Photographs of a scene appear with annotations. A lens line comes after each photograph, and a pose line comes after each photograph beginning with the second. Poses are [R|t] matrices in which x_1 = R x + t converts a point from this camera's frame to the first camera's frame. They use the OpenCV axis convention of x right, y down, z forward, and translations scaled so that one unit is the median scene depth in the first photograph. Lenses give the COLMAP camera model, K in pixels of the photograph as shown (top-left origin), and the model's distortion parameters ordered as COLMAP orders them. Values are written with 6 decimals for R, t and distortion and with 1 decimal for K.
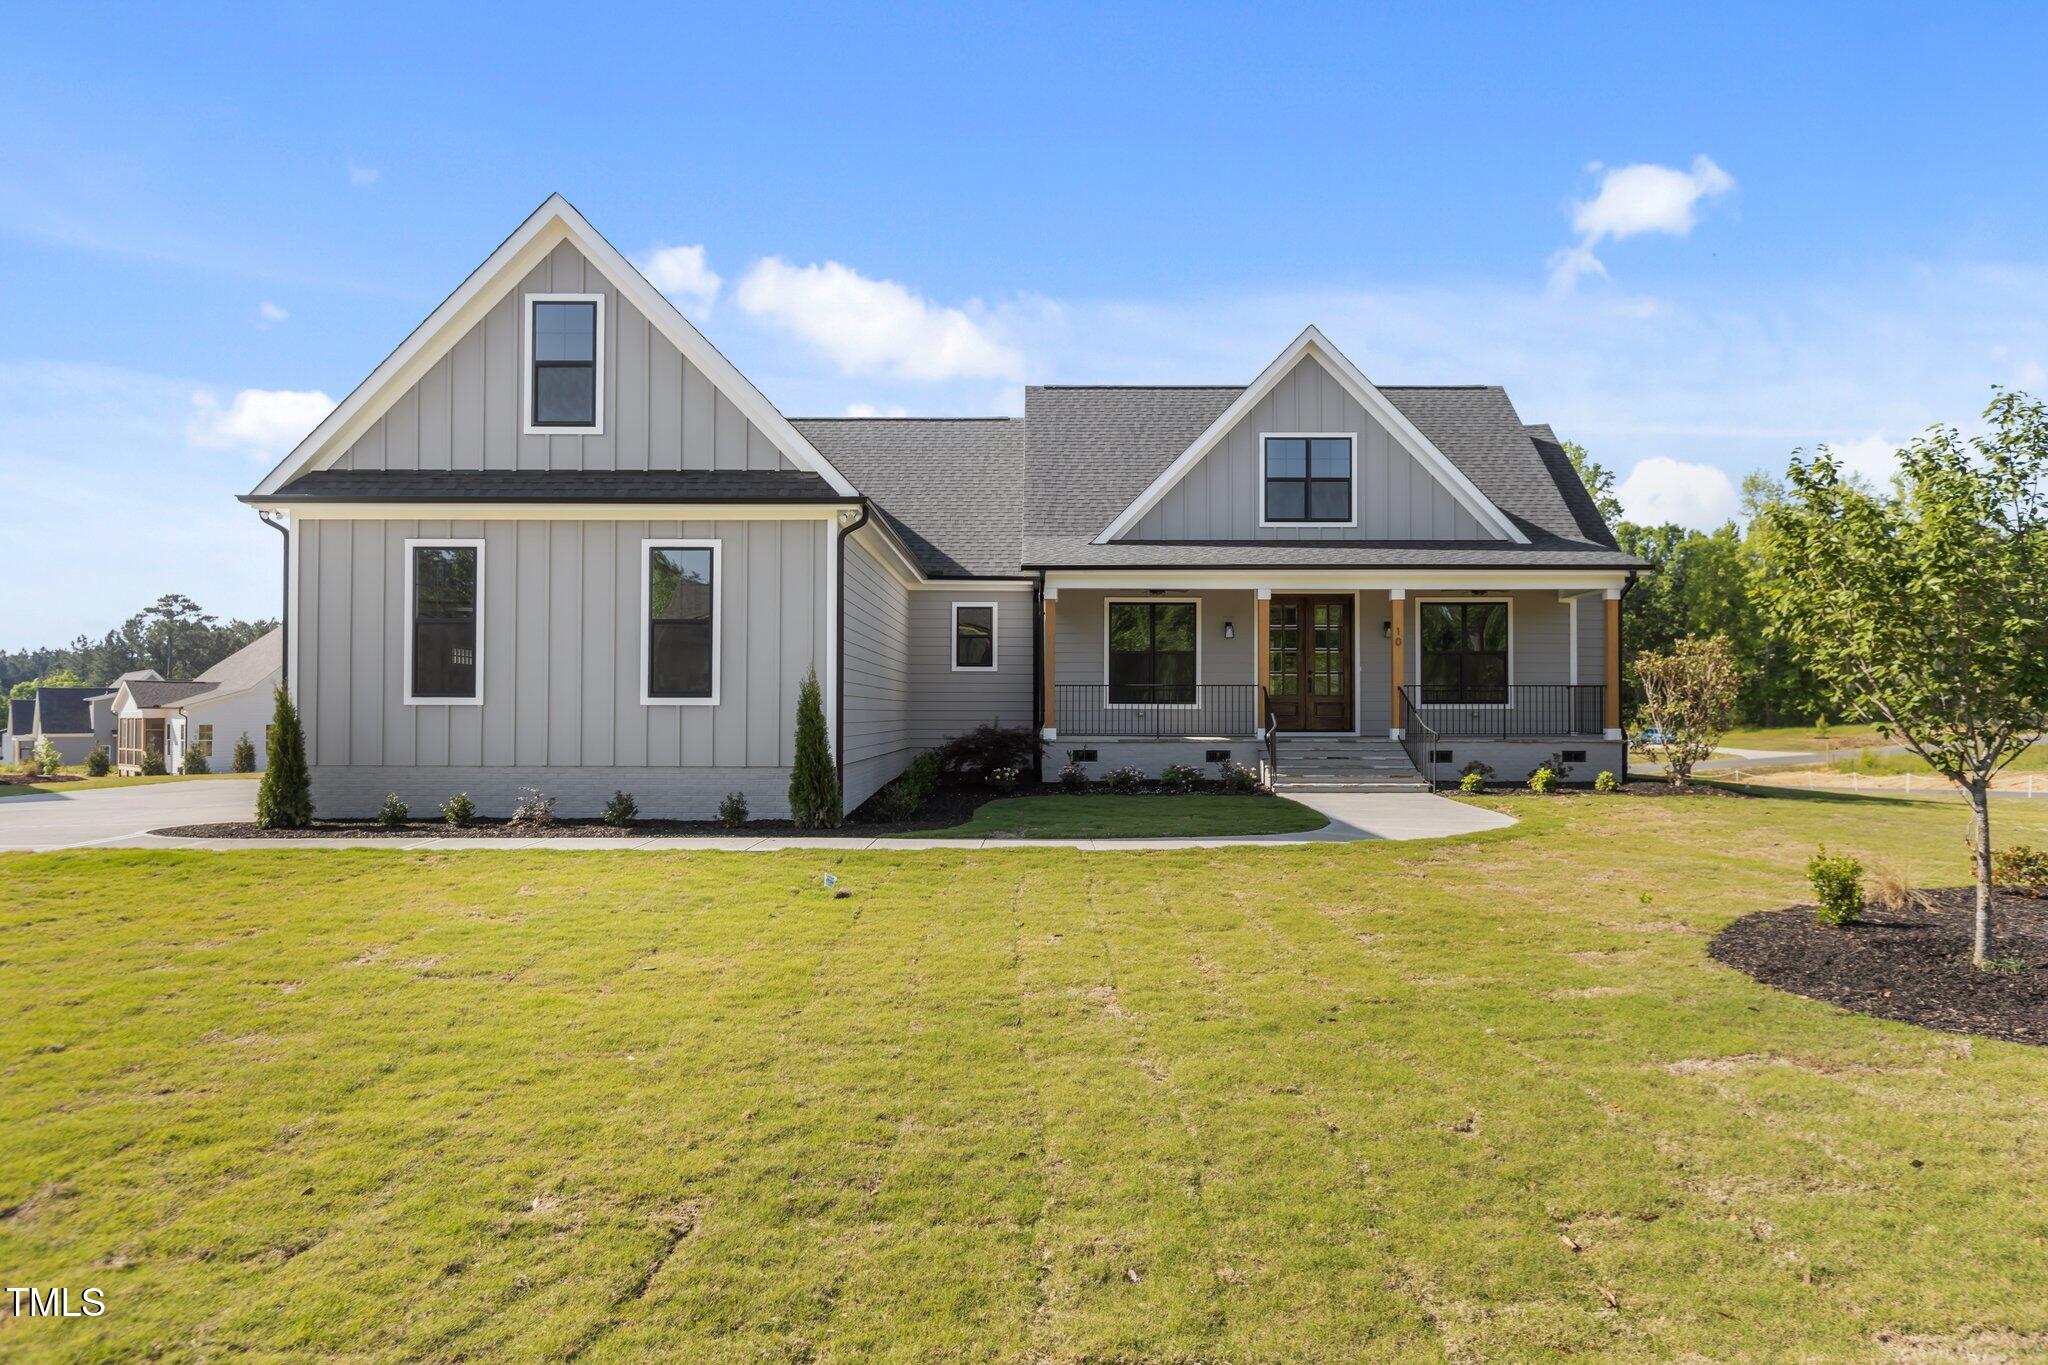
lens RADIAL K [[1504.3, 0, 1018.0], [0, 1504.3, 674.2], [0, 0, 1]] dist [0.001373, -0.000194]
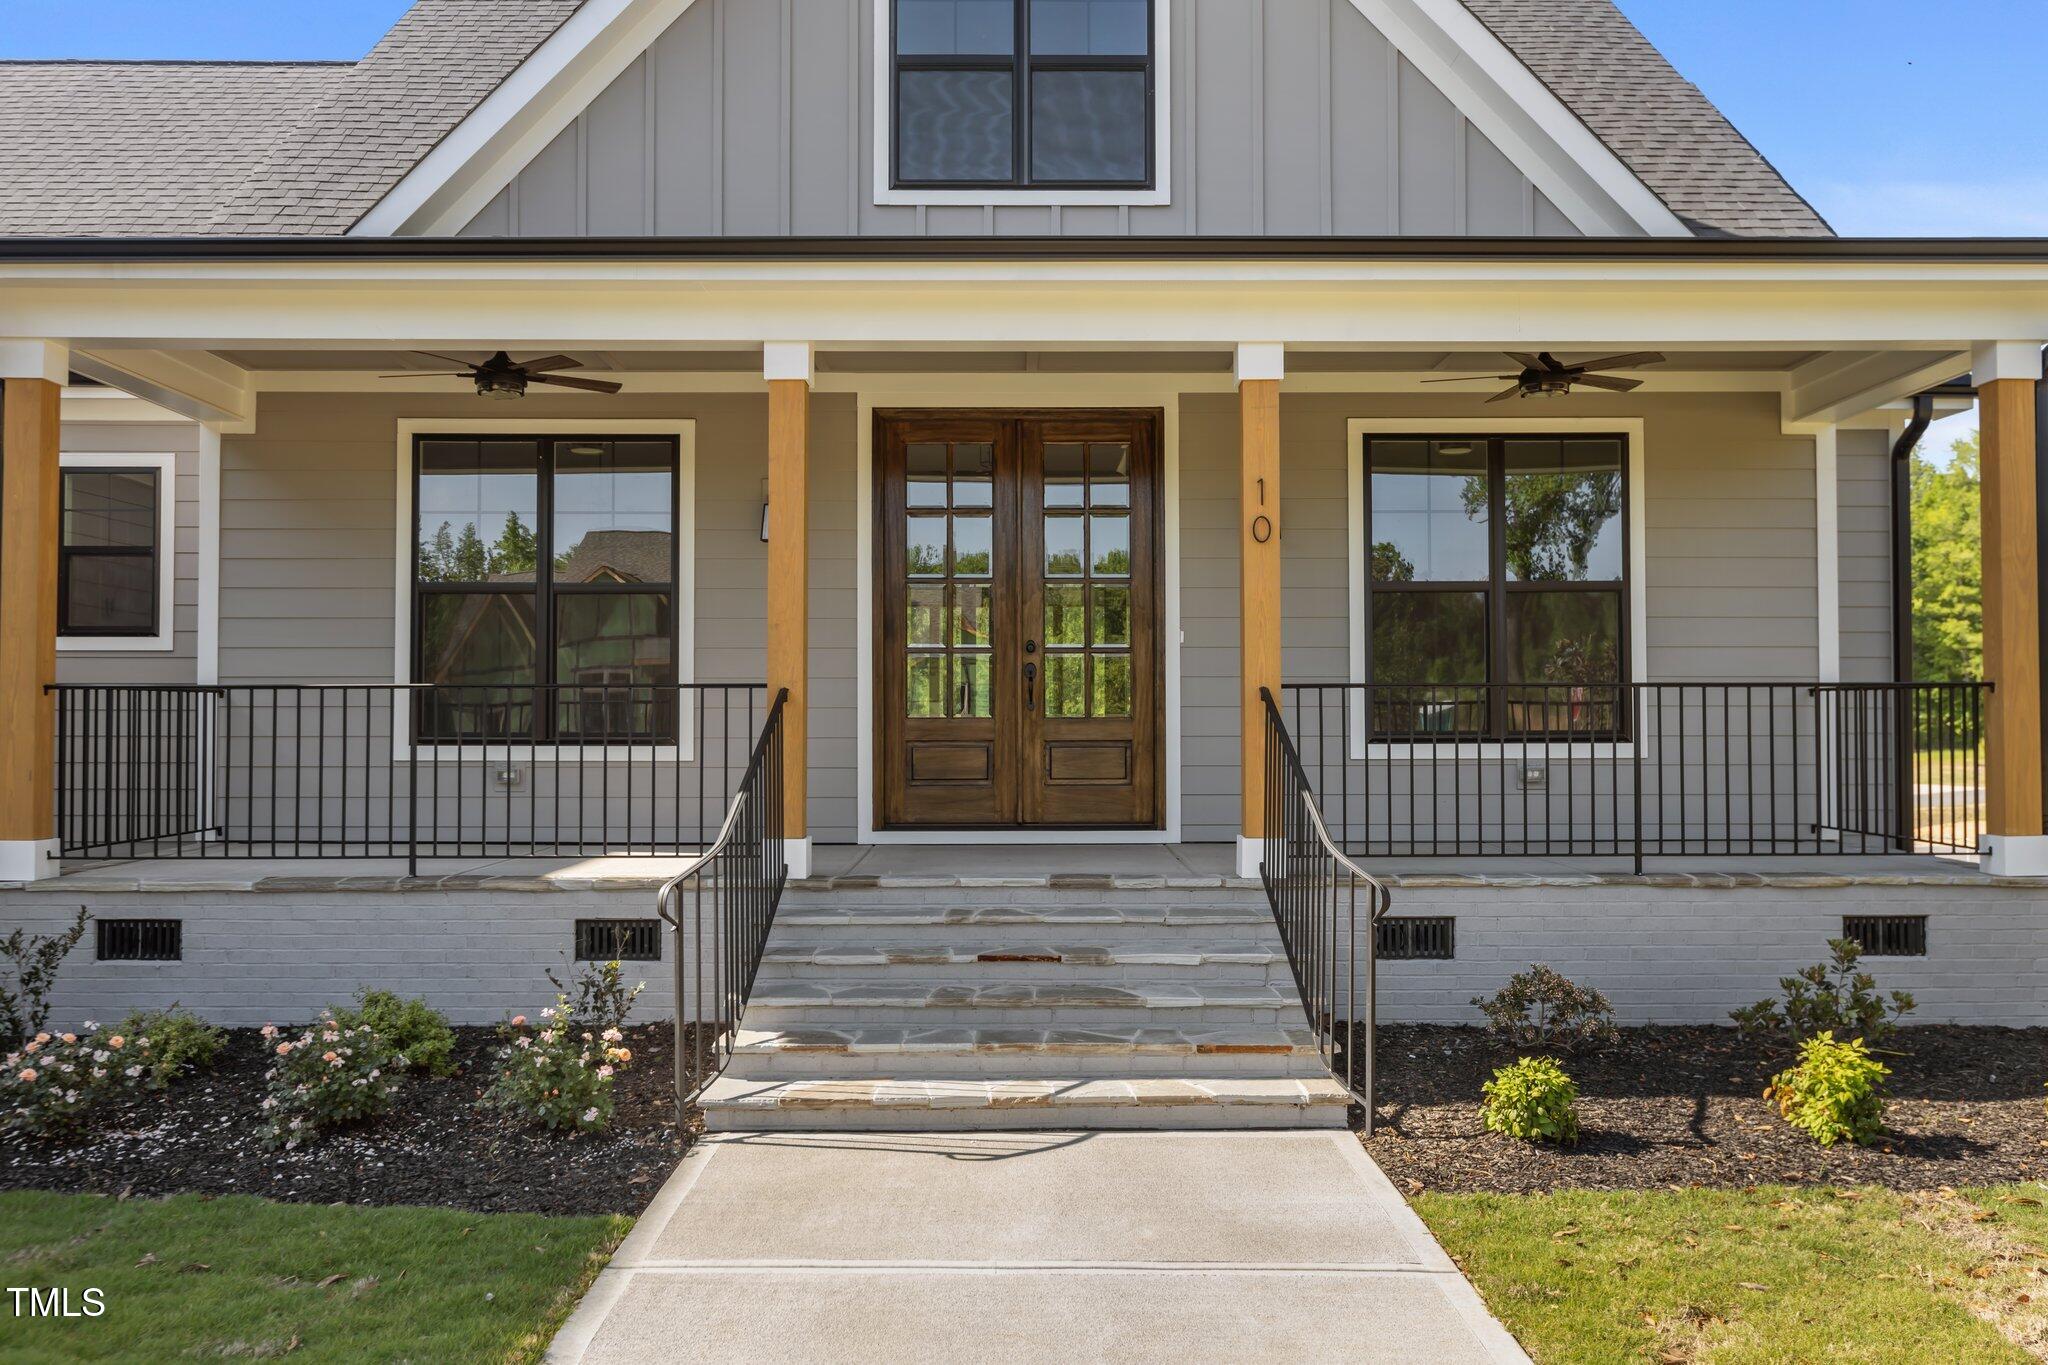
lens RADIAL K [[1726.5, 0, 1027.3], [0, 1726.5, 668.0], [0, 0, 1]] dist [-0.003664, -0.001507]
pose [[0.999829, -0.001931, 0.018411, 0.188395], [0.002155, 0.999923, -0.012189, 0.007797], [-0.018386, 0.012227, 0.999756, 0.629826]]
